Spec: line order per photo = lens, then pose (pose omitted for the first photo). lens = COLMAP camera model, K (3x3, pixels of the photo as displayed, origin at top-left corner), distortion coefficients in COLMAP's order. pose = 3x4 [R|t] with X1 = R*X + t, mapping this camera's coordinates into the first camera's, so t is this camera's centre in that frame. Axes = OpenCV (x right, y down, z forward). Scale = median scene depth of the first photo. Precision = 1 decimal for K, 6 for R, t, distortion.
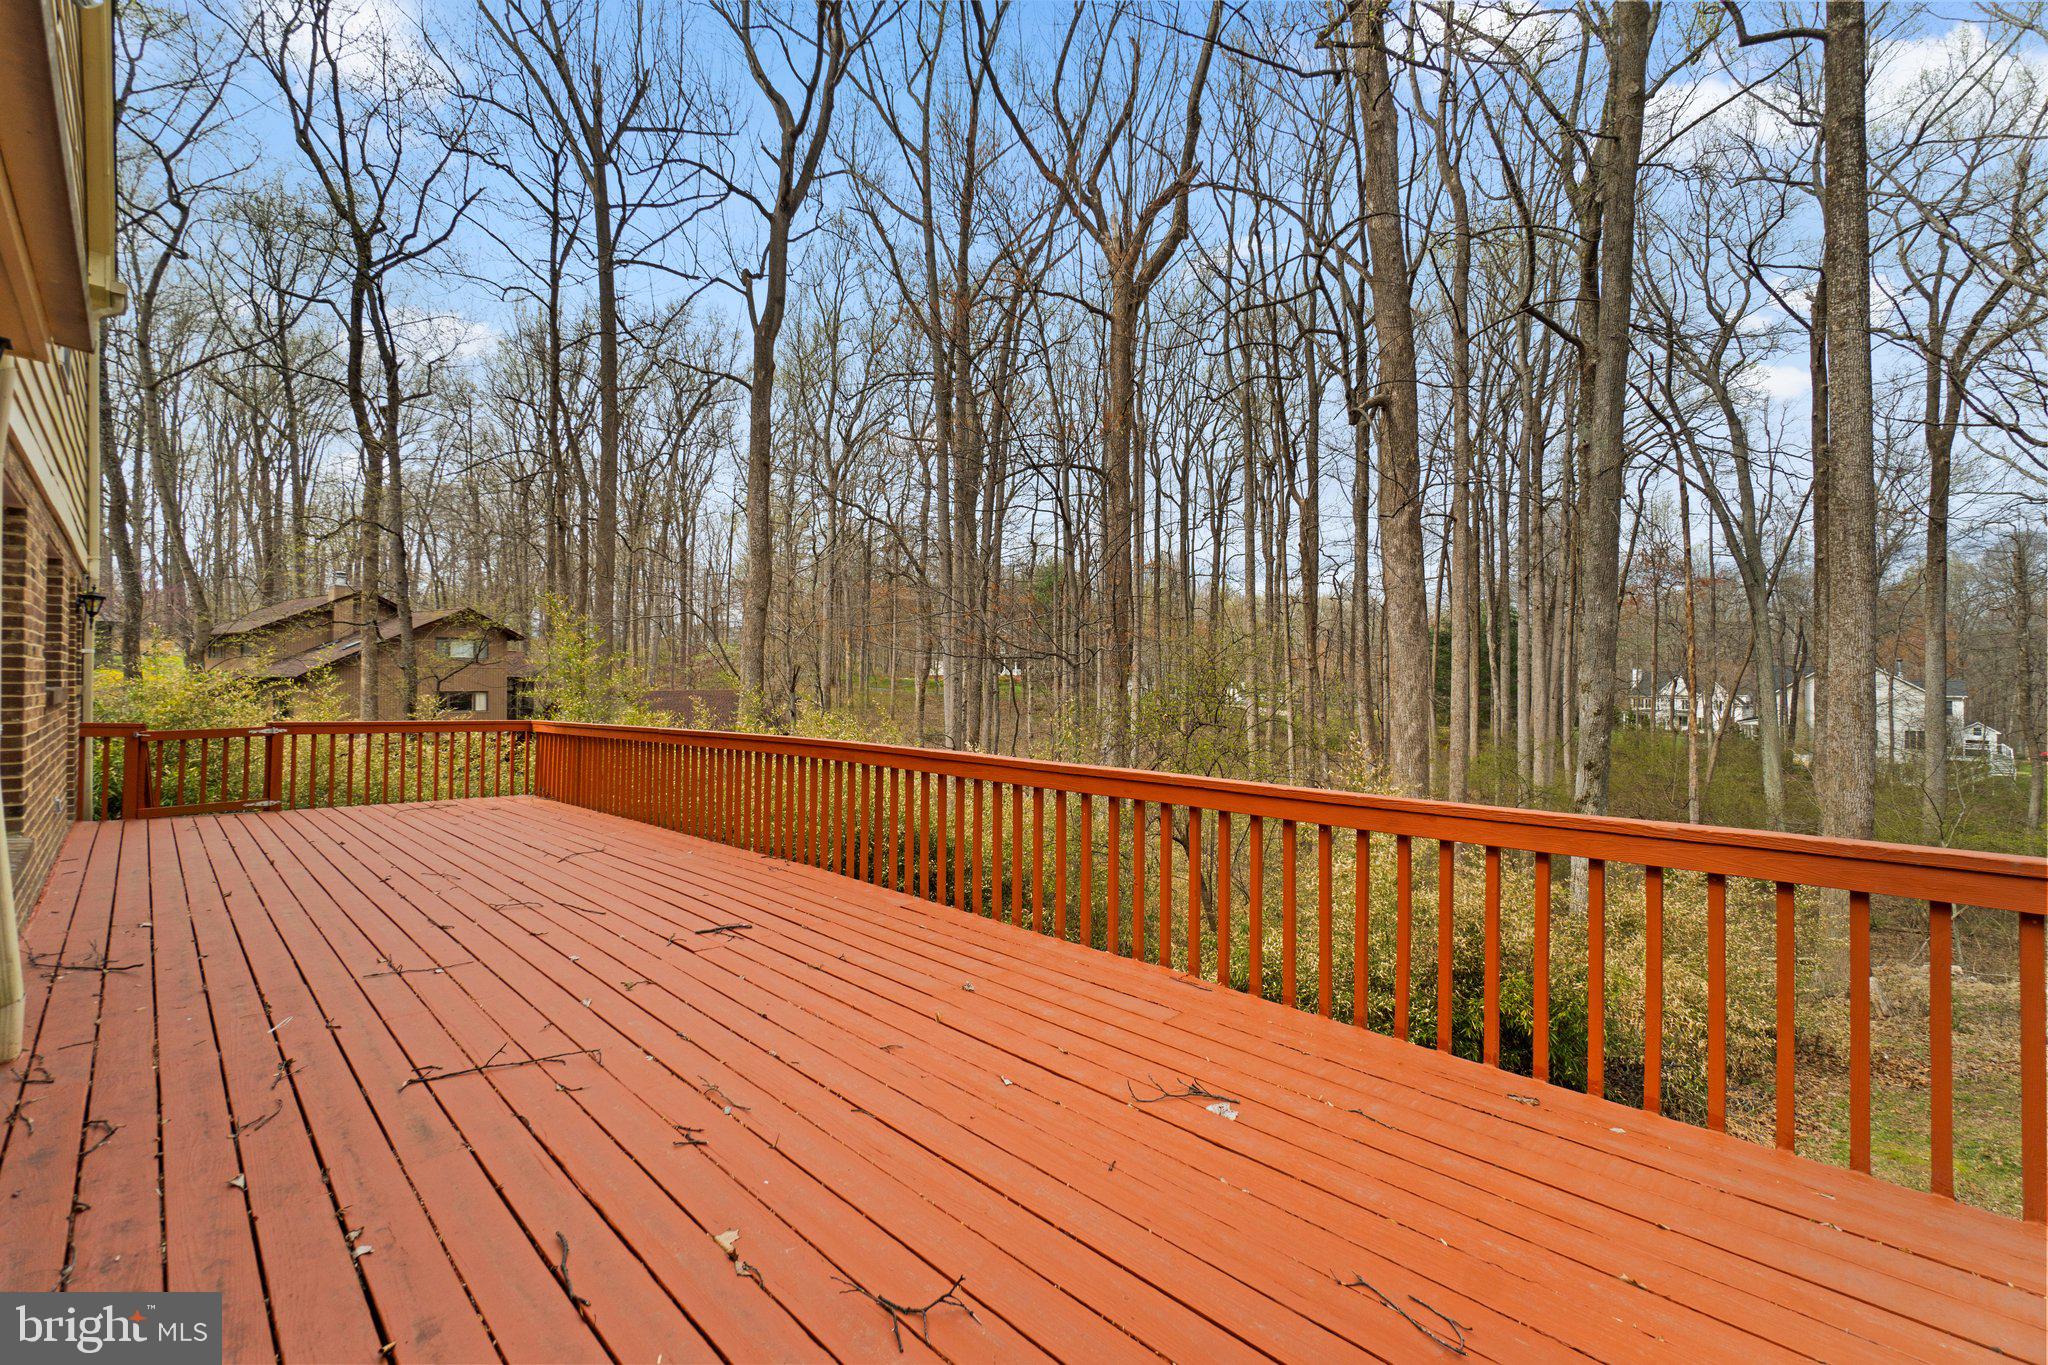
lens RADIAL K [[888.8, 0, 1039.4], [0, 888.8, 675.7], [0, 0, 1]] dist [-0.002854, 0.000206]
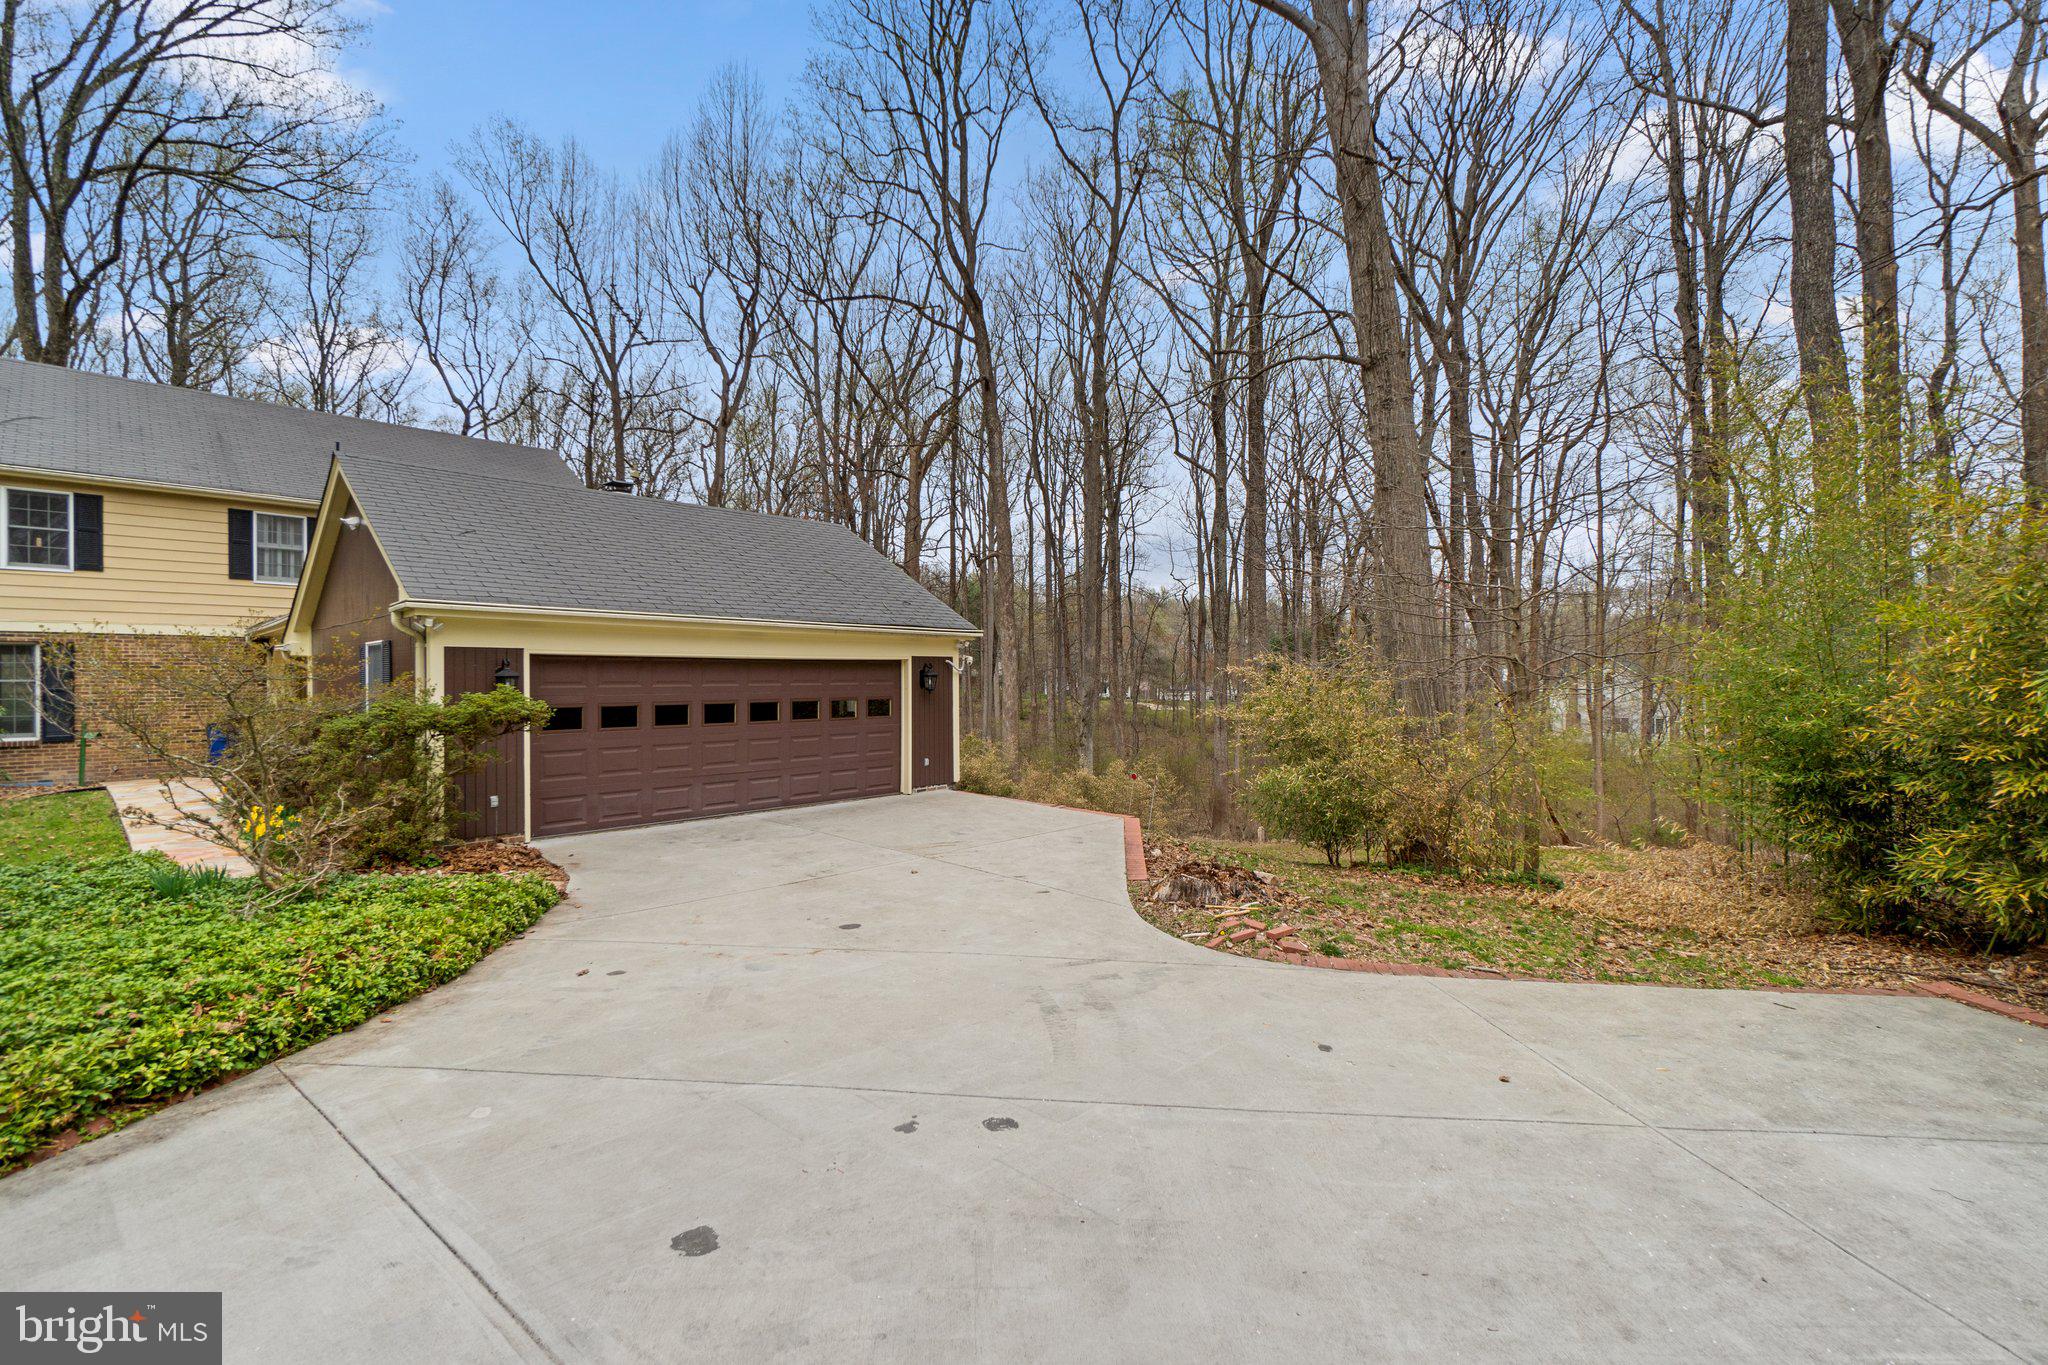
lens RADIAL K [[888.8, 0, 1006.3], [0, 888.8, 688.5], [0, 0, 1]] dist [-0.002854, 0.000206]
pose [[0.999984, -0.000237, 0.005670, 0.231716], [0.000139, 0.999849, 0.017353, -0.014779], [-0.005674, -0.017352, 0.999833, -0.684682]]
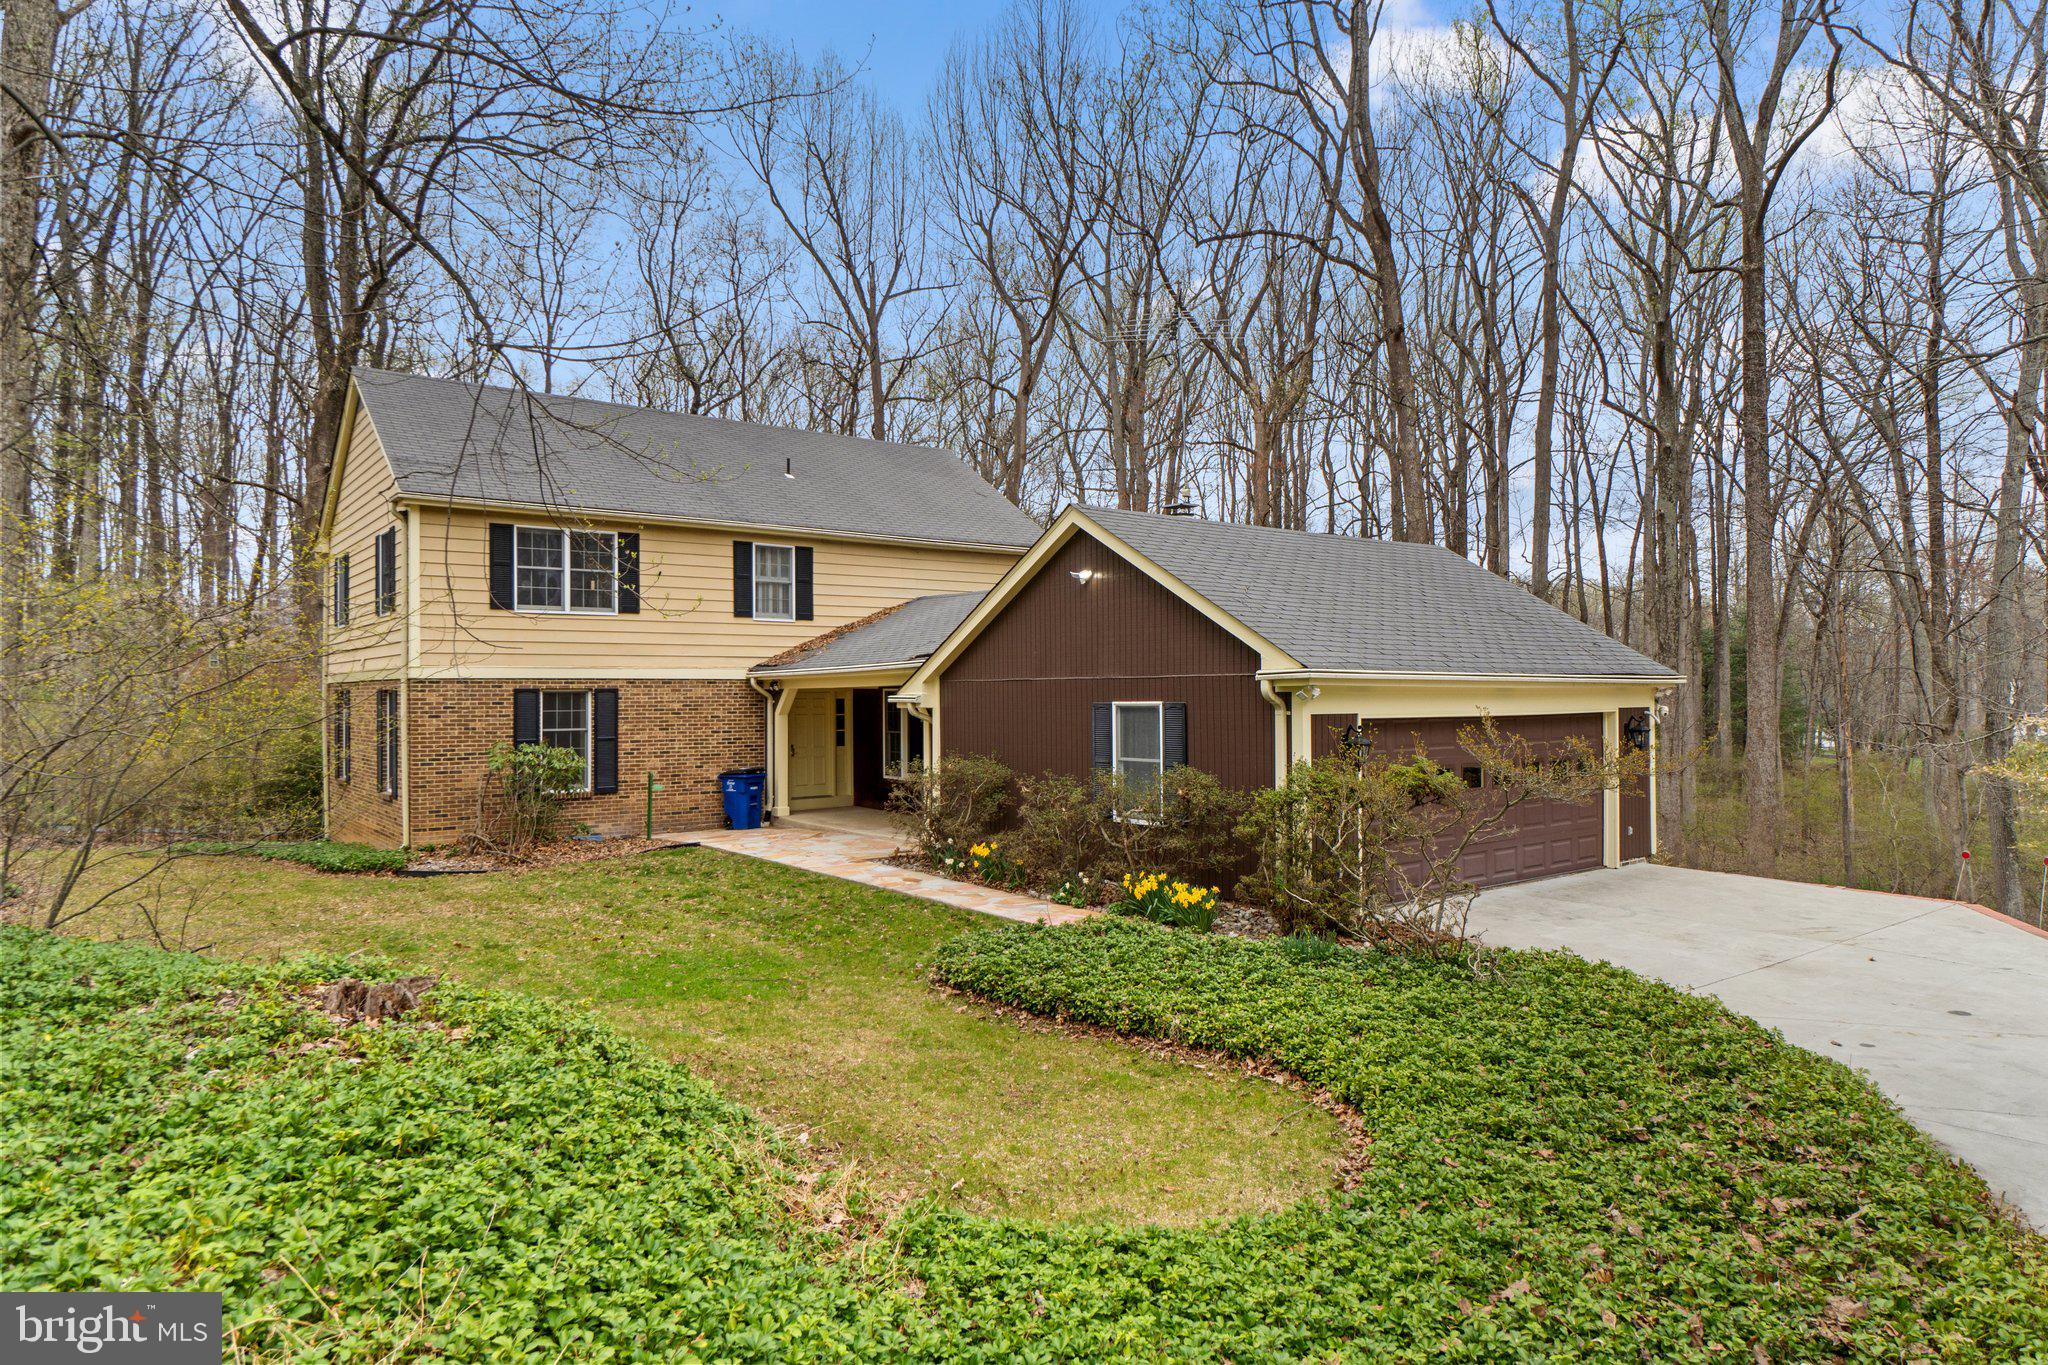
lens RADIAL K [[1208.5, 0, 1023.1], [0, 1208.5, 684.0], [0, 0, 1]] dist [-0.008481, -0.000217]
pose [[0.988957, -0.004746, -0.148129, 0.001914], [0.004354, 0.999986, -0.002974, -0.033624], [0.148141, 0.002296, 0.988964, -0.795959]]
